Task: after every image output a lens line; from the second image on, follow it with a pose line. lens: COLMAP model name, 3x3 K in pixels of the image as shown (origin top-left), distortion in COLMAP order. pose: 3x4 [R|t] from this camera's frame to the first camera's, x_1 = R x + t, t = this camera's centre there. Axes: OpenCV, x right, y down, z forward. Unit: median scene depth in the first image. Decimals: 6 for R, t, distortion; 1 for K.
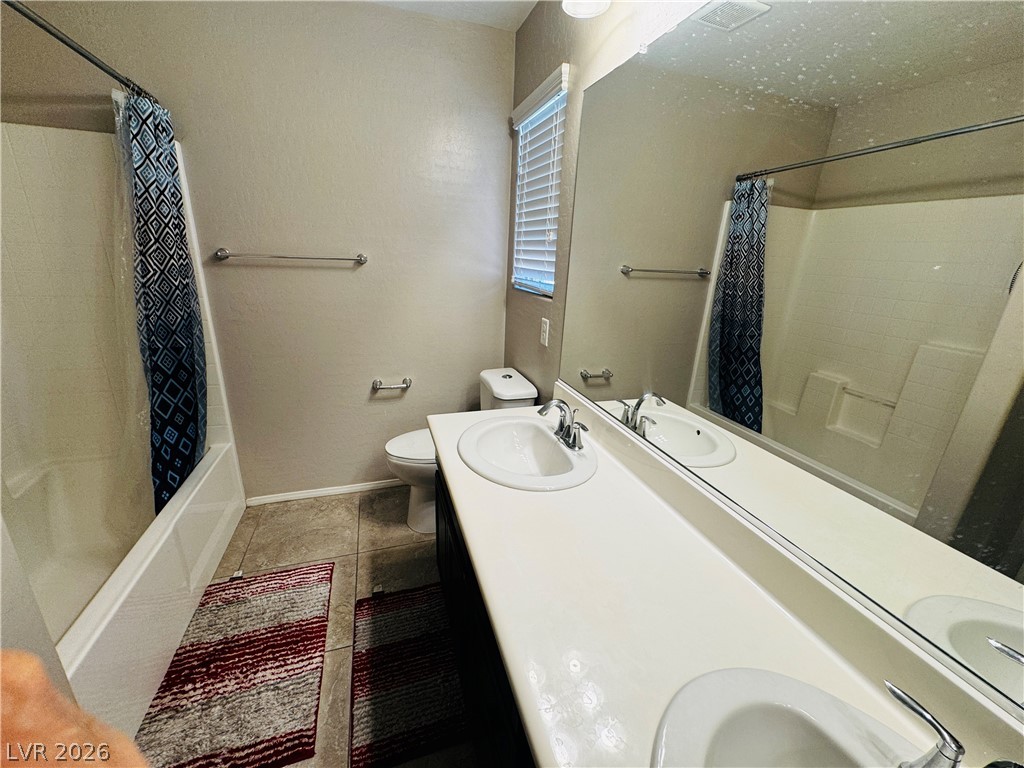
lens RADIAL K [[408.8, 0, 512.5], [0, 408.8, 384.0], [0, 0, 1]] dist [-0.001706, -0.001373]
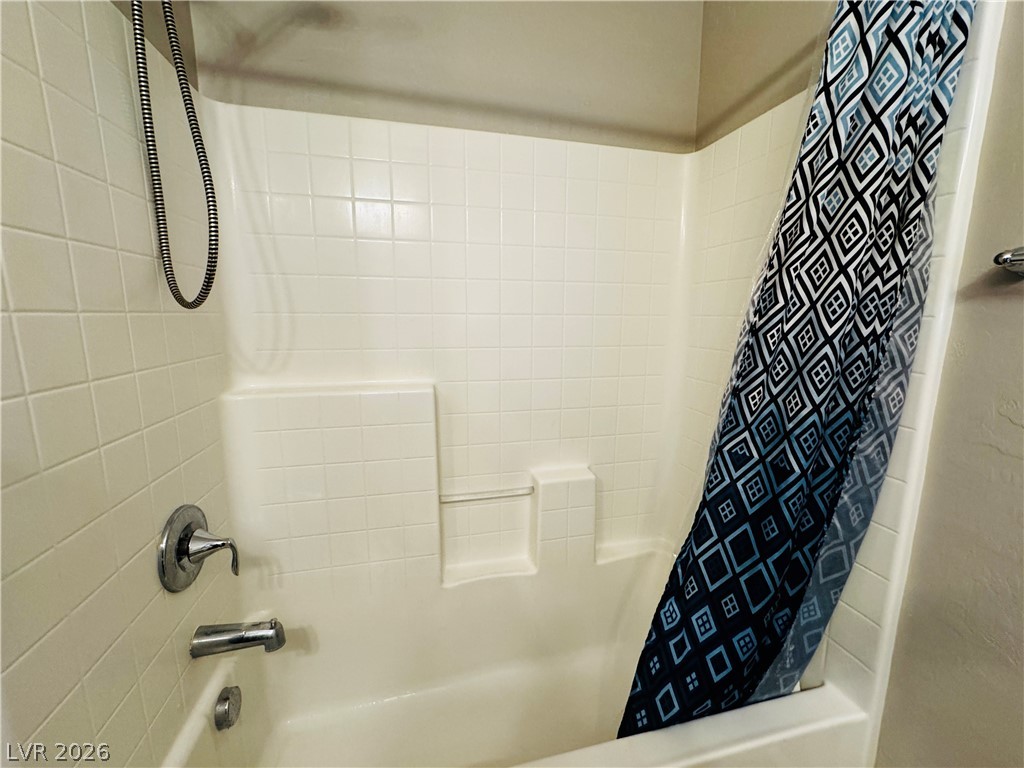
lens RADIAL K [[408.8, 0, 512.6], [0, 408.8, 381.6], [0, 0, 1]] dist [-0.001706, -0.001373]
pose [[-0.085865, 0.118230, -0.989267, -0.361365], [-0.311315, 0.940032, 0.139367, -0.149912], [0.946420, 0.319940, -0.043909, 0.708685]]
